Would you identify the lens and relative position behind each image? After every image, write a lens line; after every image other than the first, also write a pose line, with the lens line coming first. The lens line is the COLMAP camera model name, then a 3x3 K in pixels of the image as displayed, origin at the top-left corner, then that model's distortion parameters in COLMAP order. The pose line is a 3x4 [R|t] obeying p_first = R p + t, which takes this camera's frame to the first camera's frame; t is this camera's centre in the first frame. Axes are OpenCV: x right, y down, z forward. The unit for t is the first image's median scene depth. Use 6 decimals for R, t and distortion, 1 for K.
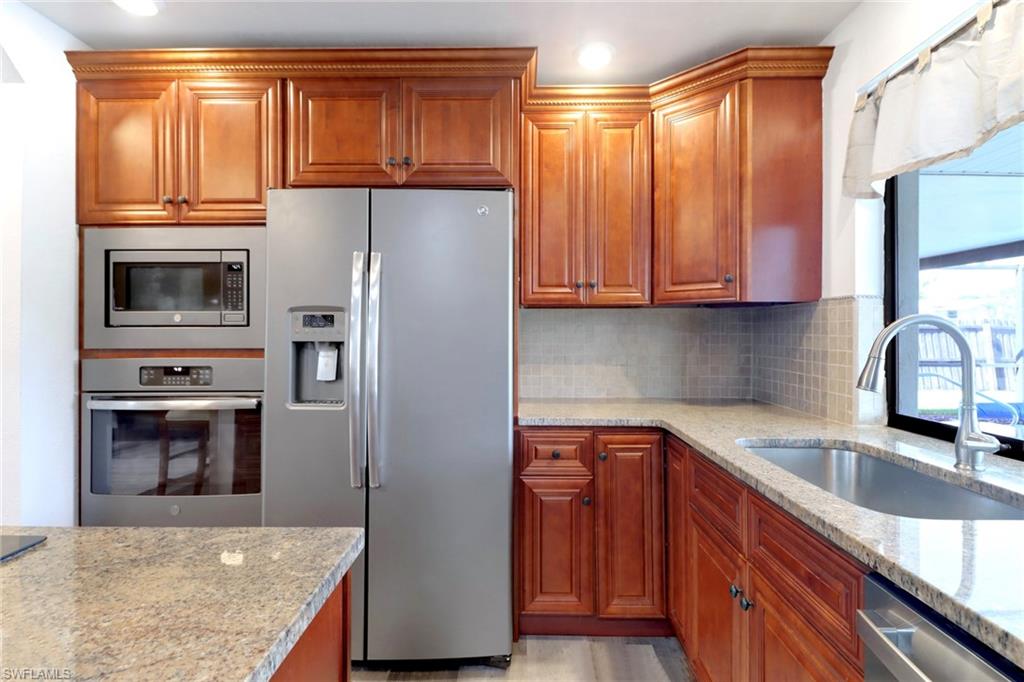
lens RADIAL K [[493.7, 0, 514.1], [0, 493.7, 332.4], [0, 0, 1]] dist [0.001947, 0.000337]
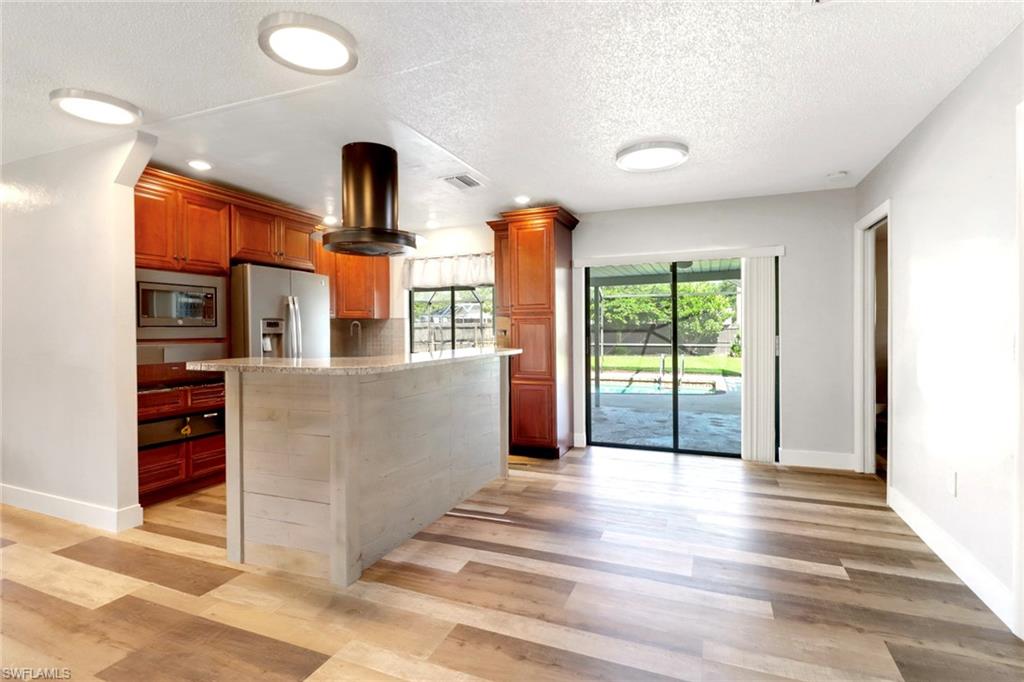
lens RADIAL K [[493.7, 0, 514.1], [0, 493.7, 332.4], [0, 0, 1]] dist [0.001947, 0.000337]
pose [[0.364727, -0.007959, 0.931081, -1.945568], [0.003681, 0.999968, 0.007106, 0.001356], [-0.931107, 0.000836, 0.364745, -0.828703]]
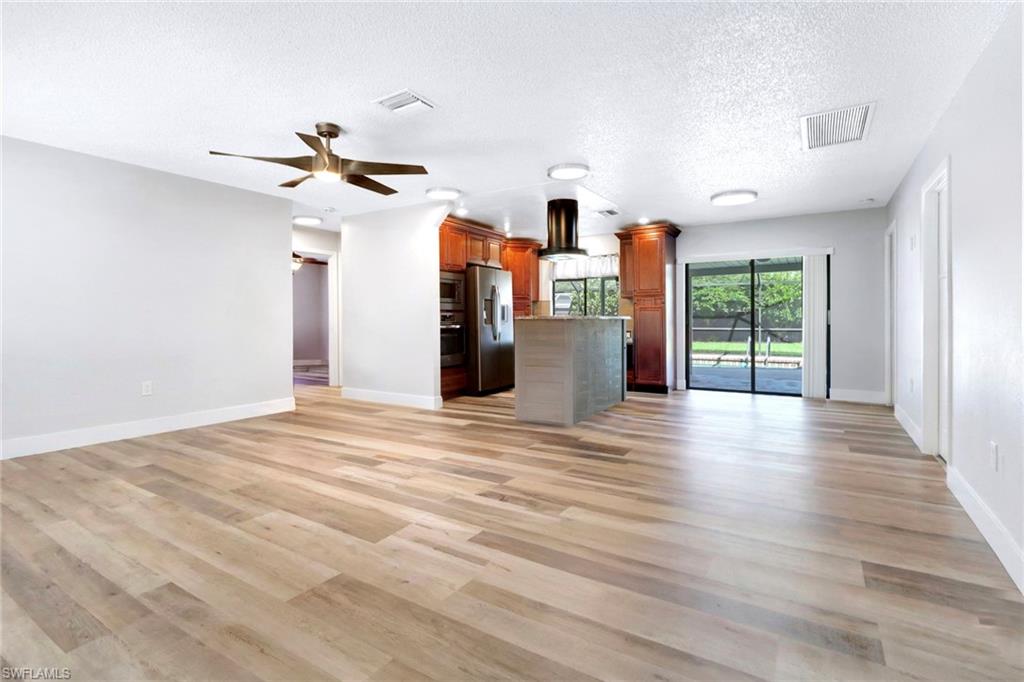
lens RADIAL K [[482.1, 0, 506.4], [0, 482.1, 320.1], [0, 0, 1]] dist [0.000420, 0.000006]
pose [[0.527491, -0.001551, 0.849559, -3.135283], [-0.000301, 0.999998, 0.002013, 0.093970], [-0.849561, -0.001318, 0.527489, -0.991166]]
